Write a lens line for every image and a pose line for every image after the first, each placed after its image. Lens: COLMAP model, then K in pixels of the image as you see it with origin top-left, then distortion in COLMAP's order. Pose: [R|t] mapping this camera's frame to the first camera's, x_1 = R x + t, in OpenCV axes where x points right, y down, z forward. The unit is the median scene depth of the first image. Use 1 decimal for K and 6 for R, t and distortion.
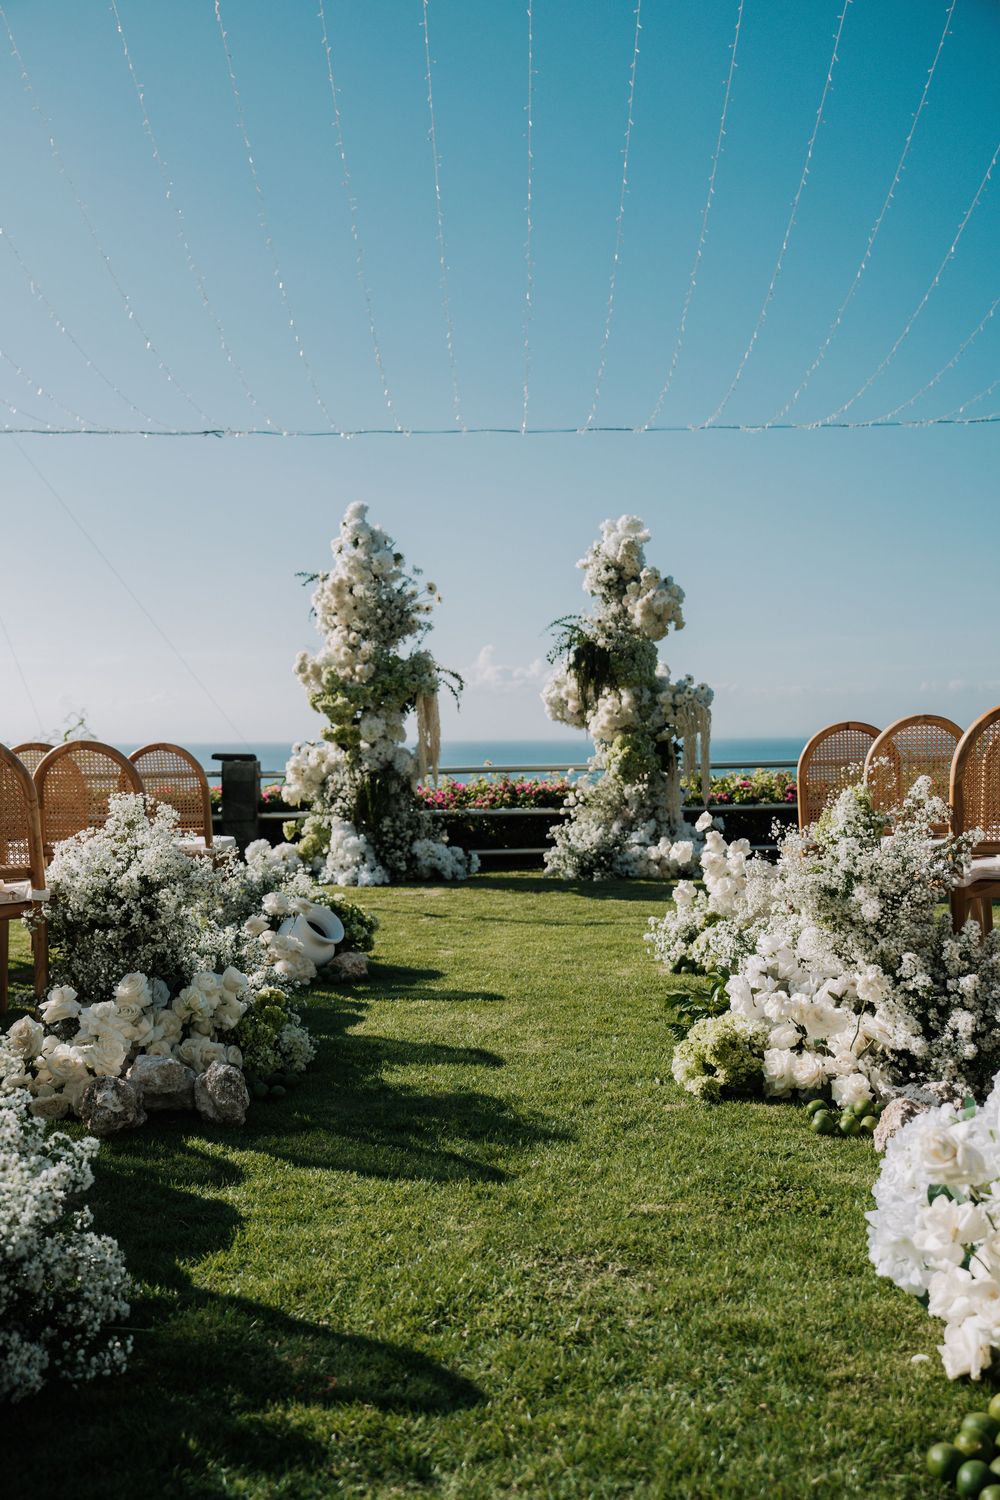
lens RADIAL K [[1243.1, 0, 489.4], [0, 1243.1, 750.4], [0, 0, 1]] dist [-0.012471, 0.000806]
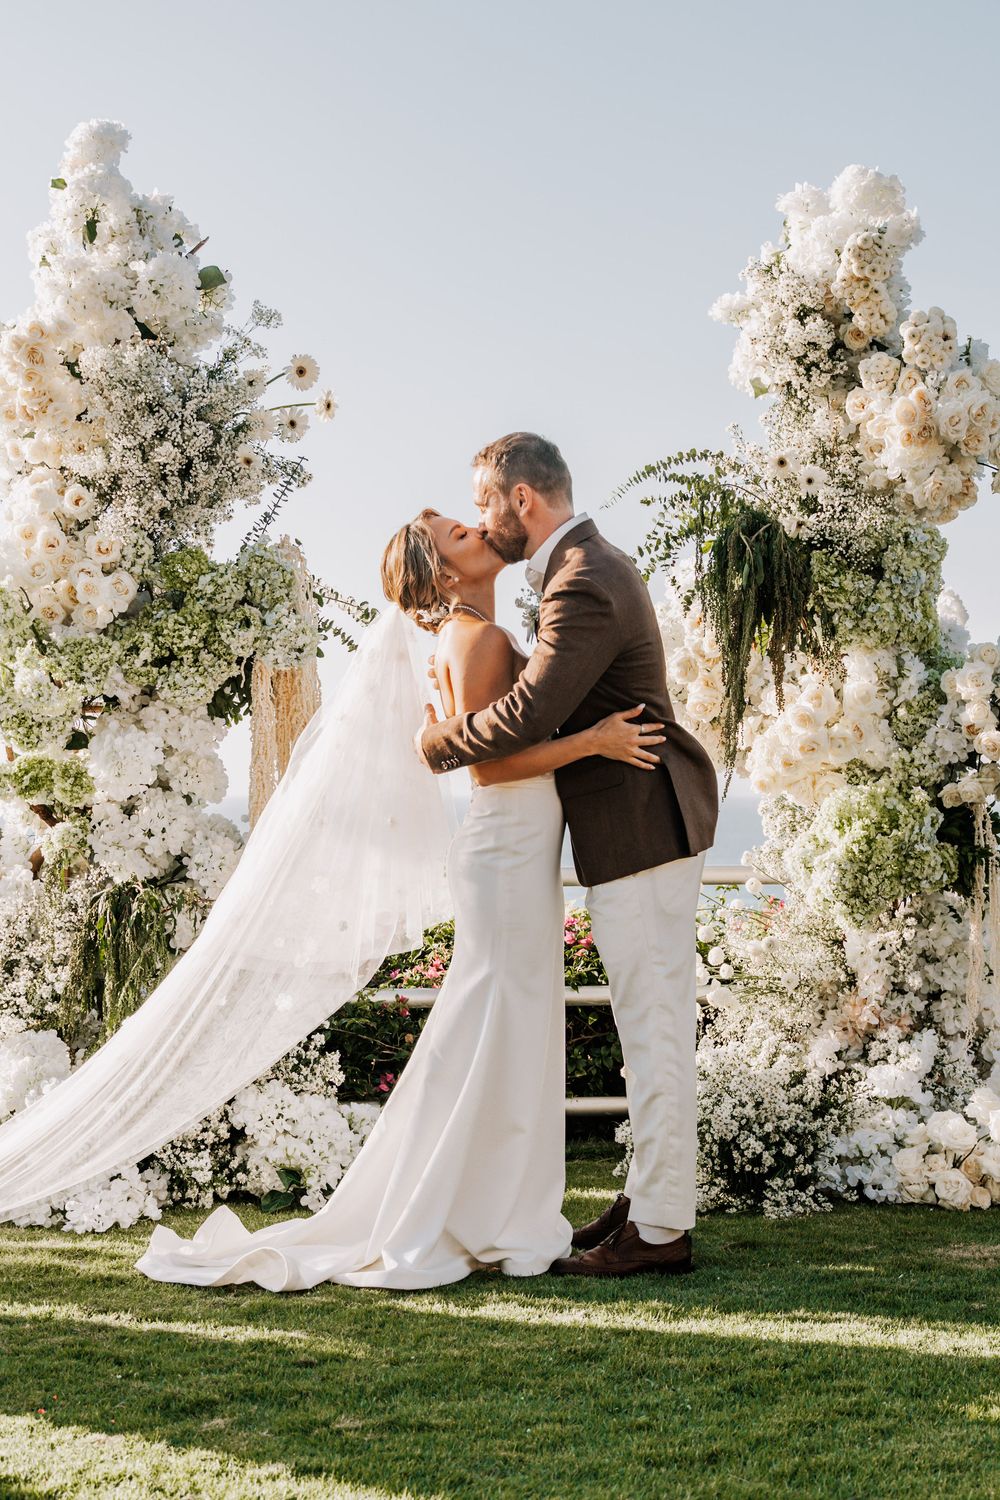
lens RADIAL K [[2233.1, 0, 505.2], [0, 2233.1, 749.5], [0, 0, 1]] dist [0.042507, 0.000000]
pose [[0.999866, 0.011329, 0.011817, 0.004347], [-0.011096, 0.999746, -0.019596, -0.009619], [-0.012036, 0.019463, 0.999738, 0.375921]]
